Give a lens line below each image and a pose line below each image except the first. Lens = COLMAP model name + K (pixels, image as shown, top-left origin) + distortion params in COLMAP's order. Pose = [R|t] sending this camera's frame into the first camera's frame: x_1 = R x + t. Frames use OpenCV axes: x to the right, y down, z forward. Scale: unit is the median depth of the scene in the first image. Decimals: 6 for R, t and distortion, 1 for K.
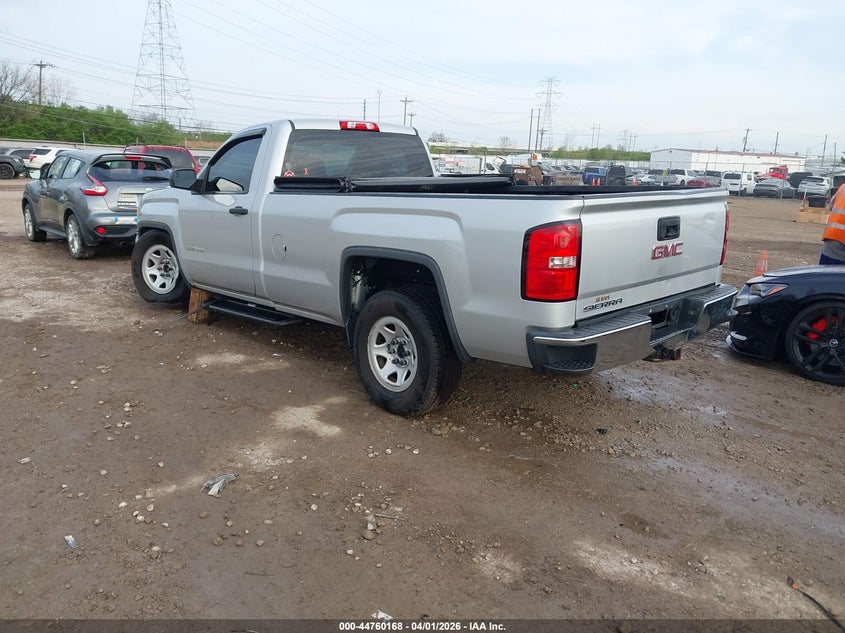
lens RADIAL K [[663.9, 0, 408.4], [0, 663.9, 317.1], [0, 0, 1]] dist [-0.003359, -0.001464]
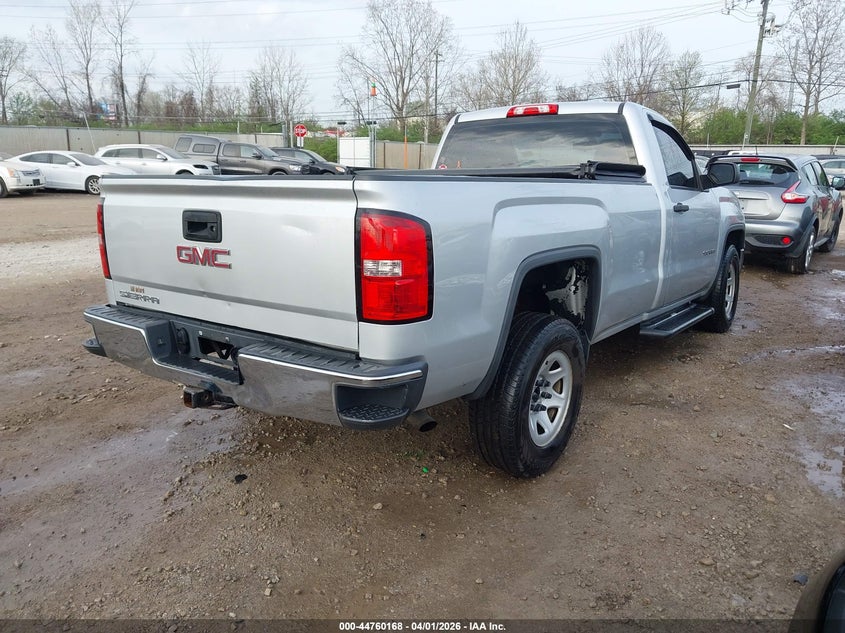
lens RADIAL K [[663.9, 0, 408.4], [0, 663.9, 317.1], [0, 0, 1]] dist [-0.003359, -0.001464]
pose [[0.160525, 0.198479, -0.966870, 1.138543], [-0.220046, 0.962117, 0.160969, -0.202058], [0.962191, 0.186916, 0.198119, 1.083797]]
